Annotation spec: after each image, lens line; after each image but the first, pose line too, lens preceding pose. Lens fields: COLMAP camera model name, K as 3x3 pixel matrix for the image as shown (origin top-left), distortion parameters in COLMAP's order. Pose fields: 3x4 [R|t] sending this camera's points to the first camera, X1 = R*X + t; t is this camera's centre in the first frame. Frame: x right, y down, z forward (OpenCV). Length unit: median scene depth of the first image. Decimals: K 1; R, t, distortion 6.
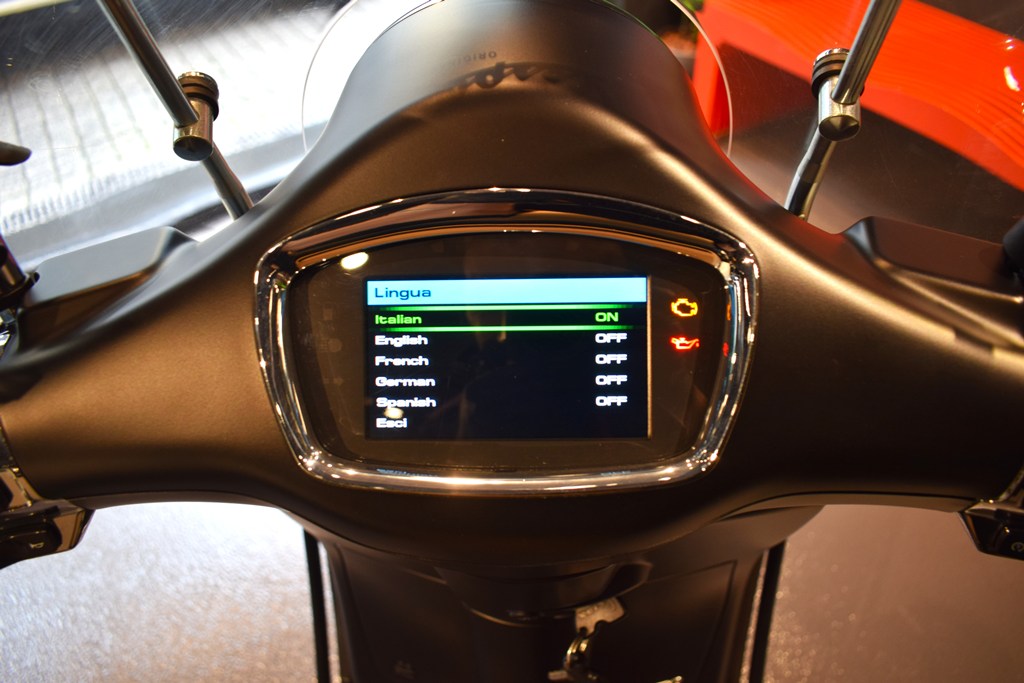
lens RADIAL K [[824.4, 0, 512.0], [0, 824.4, 341.5], [0, 0, 1]] dist [-0.090161, -0.004353]
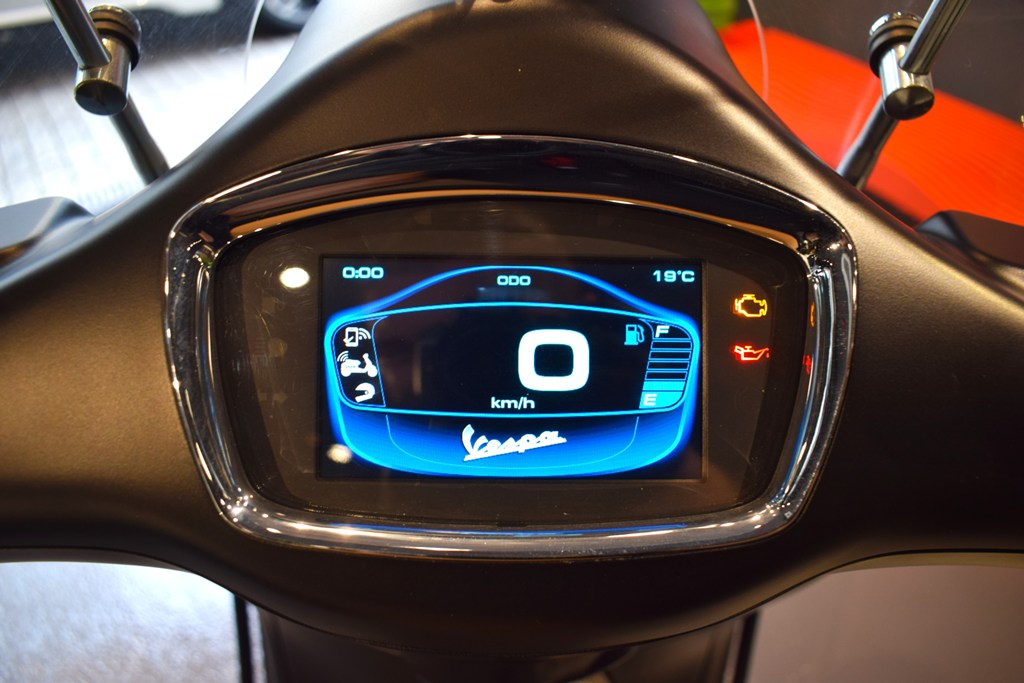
lens RADIAL K [[819.4, 0, 512.0], [0, 819.4, 341.5], [0, 0, 1]] dist [-0.108369, -0.006759]
pose [[0.996363, 0.021290, 0.082511, -0.064670], [-0.015947, 0.997765, -0.064891, 0.040193], [-0.083708, 0.063339, 0.994475, 0.258264]]
